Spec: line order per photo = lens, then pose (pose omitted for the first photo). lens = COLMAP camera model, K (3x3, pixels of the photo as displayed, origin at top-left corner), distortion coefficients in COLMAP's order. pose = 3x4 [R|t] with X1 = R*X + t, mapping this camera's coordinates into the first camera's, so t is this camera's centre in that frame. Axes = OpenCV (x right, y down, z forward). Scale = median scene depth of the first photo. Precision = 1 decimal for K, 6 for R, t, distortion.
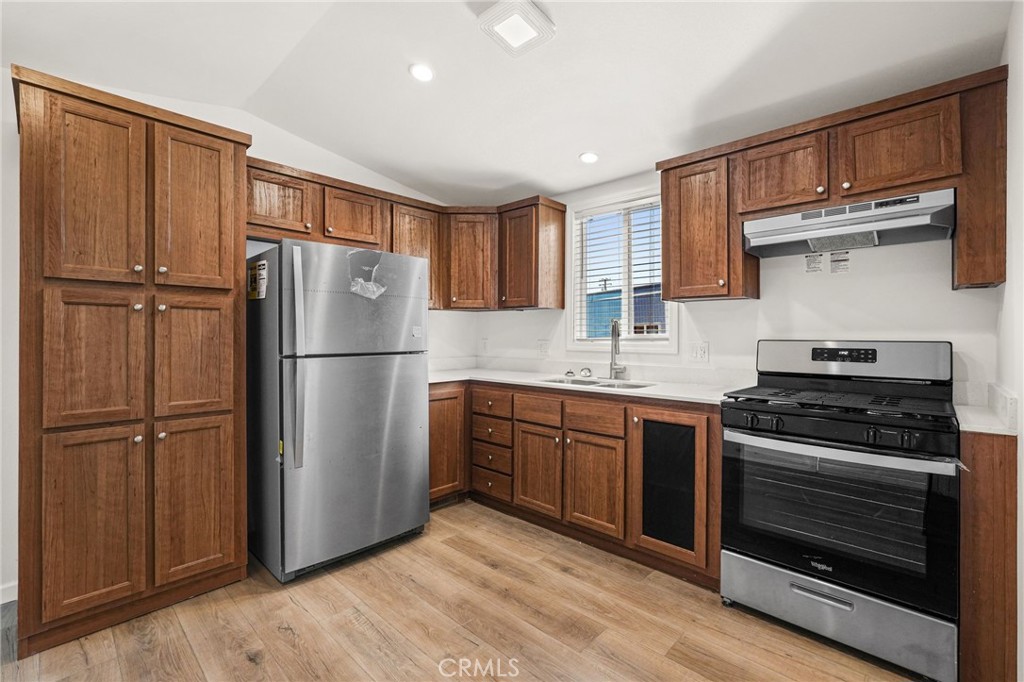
lens RADIAL K [[452.3, 0, 505.7], [0, 452.3, 336.5], [0, 0, 1]] dist [0.003329, 0.004574]
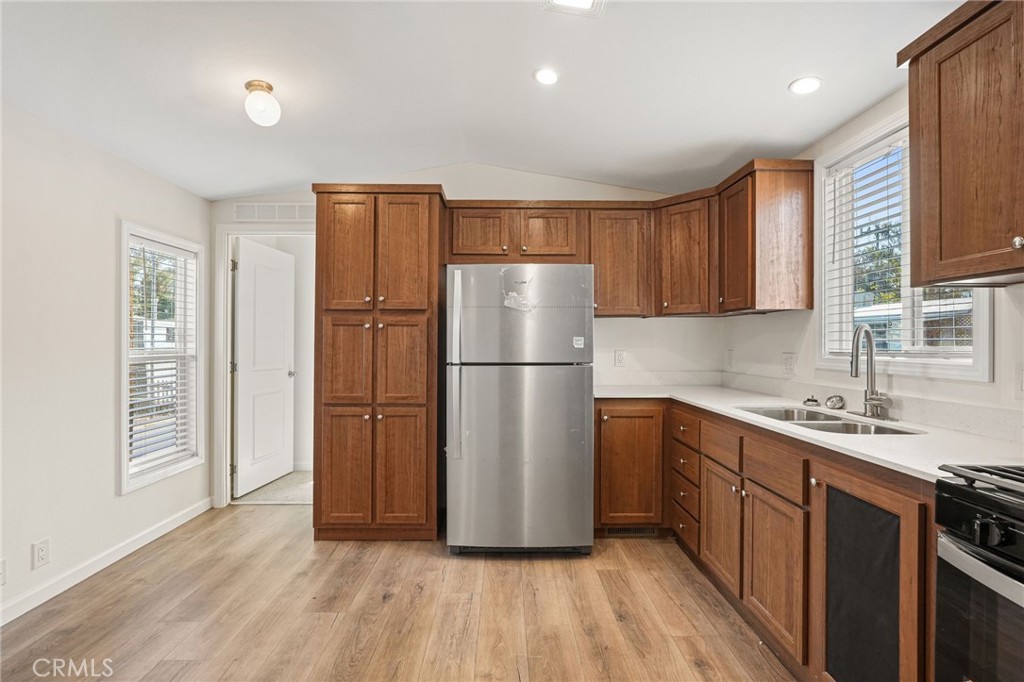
lens RADIAL K [[452.3, 0, 511.5], [0, 452.3, 345.6], [0, 0, 1]] dist [0.003329, 0.004574]
pose [[0.703816, 0.004669, -0.710367, 0.457165], [-0.004065, 0.999988, 0.002545, -0.006761], [0.710371, 0.001097, 0.703826, 0.266185]]
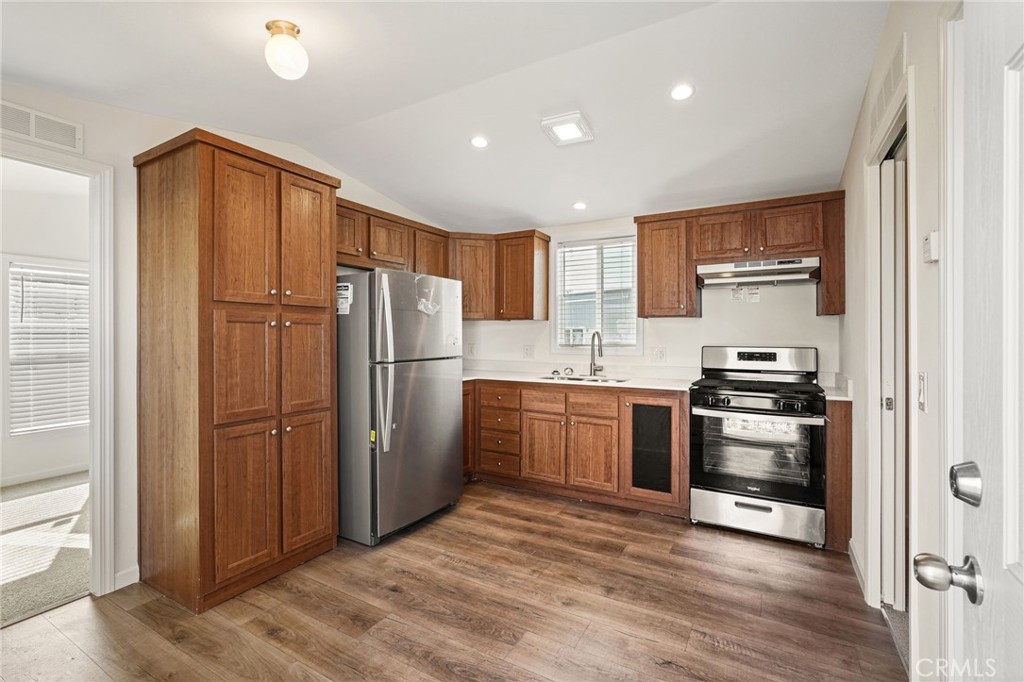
lens RADIAL K [[452.3, 0, 511.9], [0, 452.3, 335.8], [0, 0, 1]] dist [0.003329, 0.004574]
pose [[0.971924, -0.000334, 0.235296, -0.402935], [0.000556, 0.999999, -0.000880, -0.026690], [-0.235296, 0.000986, 0.971923, -0.281049]]
